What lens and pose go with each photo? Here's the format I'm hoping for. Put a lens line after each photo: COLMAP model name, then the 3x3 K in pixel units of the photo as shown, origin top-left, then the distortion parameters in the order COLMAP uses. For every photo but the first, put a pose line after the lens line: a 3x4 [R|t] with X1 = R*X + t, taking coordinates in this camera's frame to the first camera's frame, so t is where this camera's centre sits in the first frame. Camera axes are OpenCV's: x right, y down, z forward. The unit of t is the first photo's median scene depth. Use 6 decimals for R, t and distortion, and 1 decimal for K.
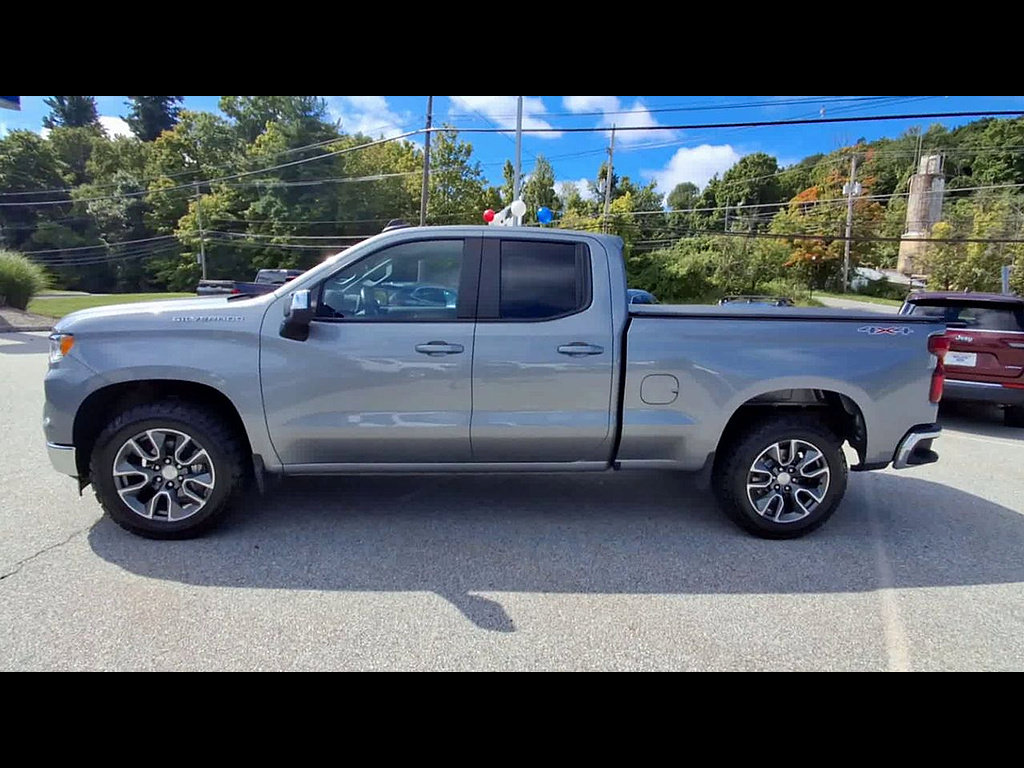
lens RADIAL K [[628.0, 0, 503.3], [0, 628.0, 382.5], [0, 0, 1]] dist [0.020096, -0.034693]
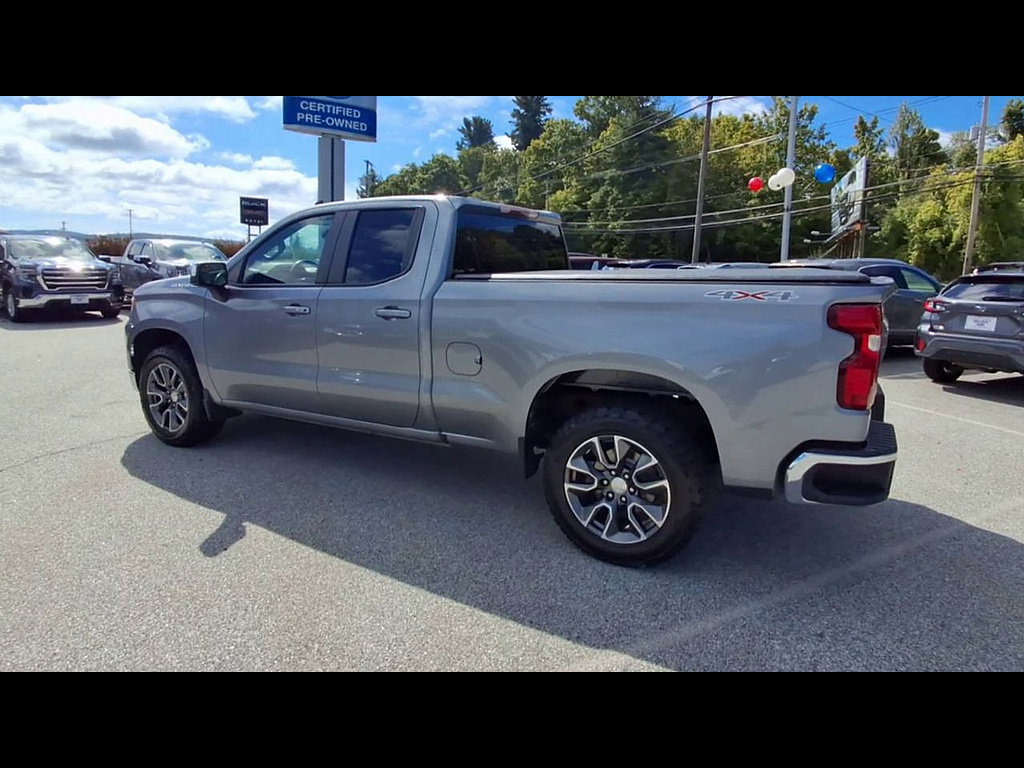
lens RADIAL K [[623.6, 0, 506.2], [0, 623.6, 340.7], [0, 0, 1]] dist [-0.011477, -0.000349]
pose [[0.807105, 0.044165, -0.588754, 0.128234], [-0.067572, 0.997556, -0.017802, -0.000511], [0.586528, 0.054151, 0.808117, 0.047197]]
